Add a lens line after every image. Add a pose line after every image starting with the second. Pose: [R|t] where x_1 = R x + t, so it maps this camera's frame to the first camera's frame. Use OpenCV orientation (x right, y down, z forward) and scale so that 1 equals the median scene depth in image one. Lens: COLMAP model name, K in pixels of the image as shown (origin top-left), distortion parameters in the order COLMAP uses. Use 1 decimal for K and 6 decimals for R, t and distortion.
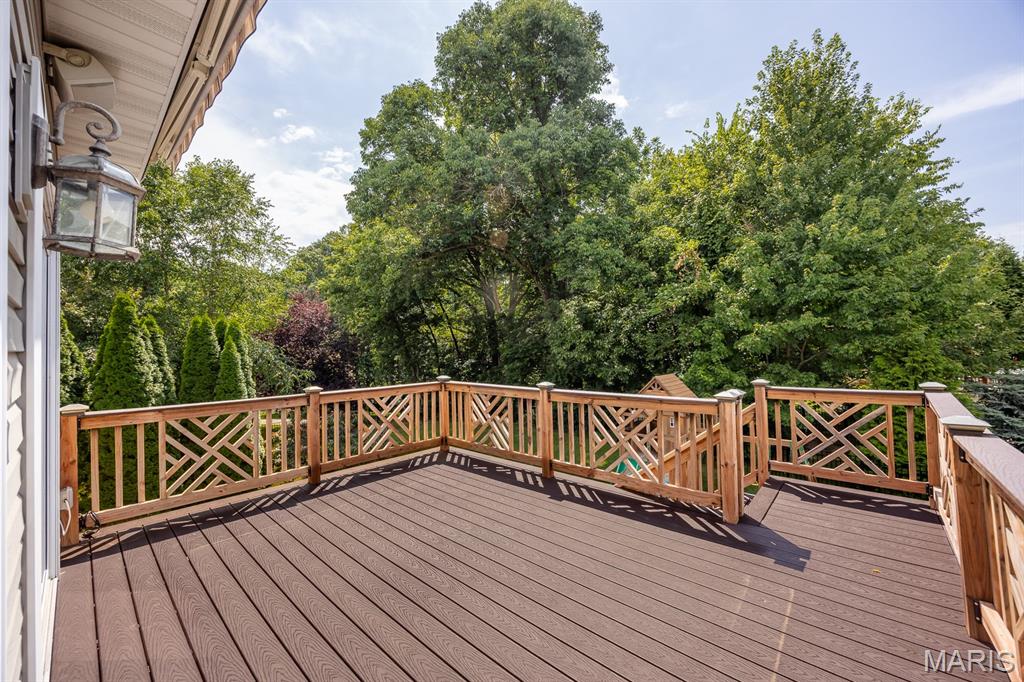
lens RADIAL K [[419.0, 0, 509.7], [0, 419.0, 342.7], [0, 0, 1]] dist [-0.001782, -0.000296]
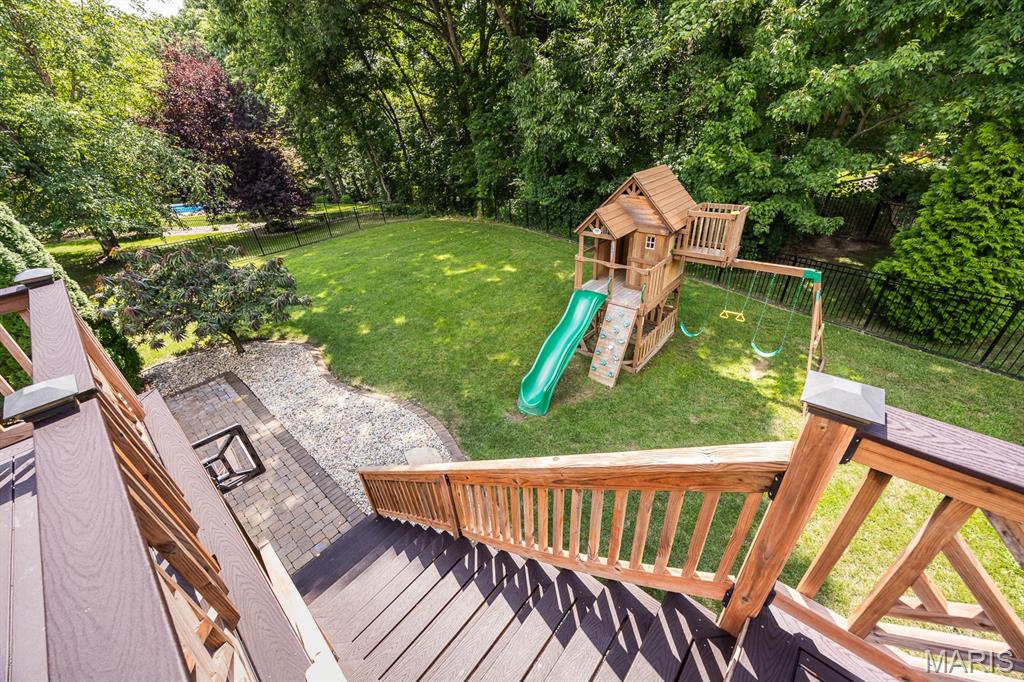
lens RADIAL K [[378.1, 0, 522.2], [0, 378.1, 345.6], [0, 0, 1]] dist [-0.002796, -0.000296]
pose [[0.999278, -0.030477, -0.022697, 0.135937], [0.037907, 0.841298, 0.539241, -0.015788], [0.002660, -0.539712, 0.841846, 0.268089]]
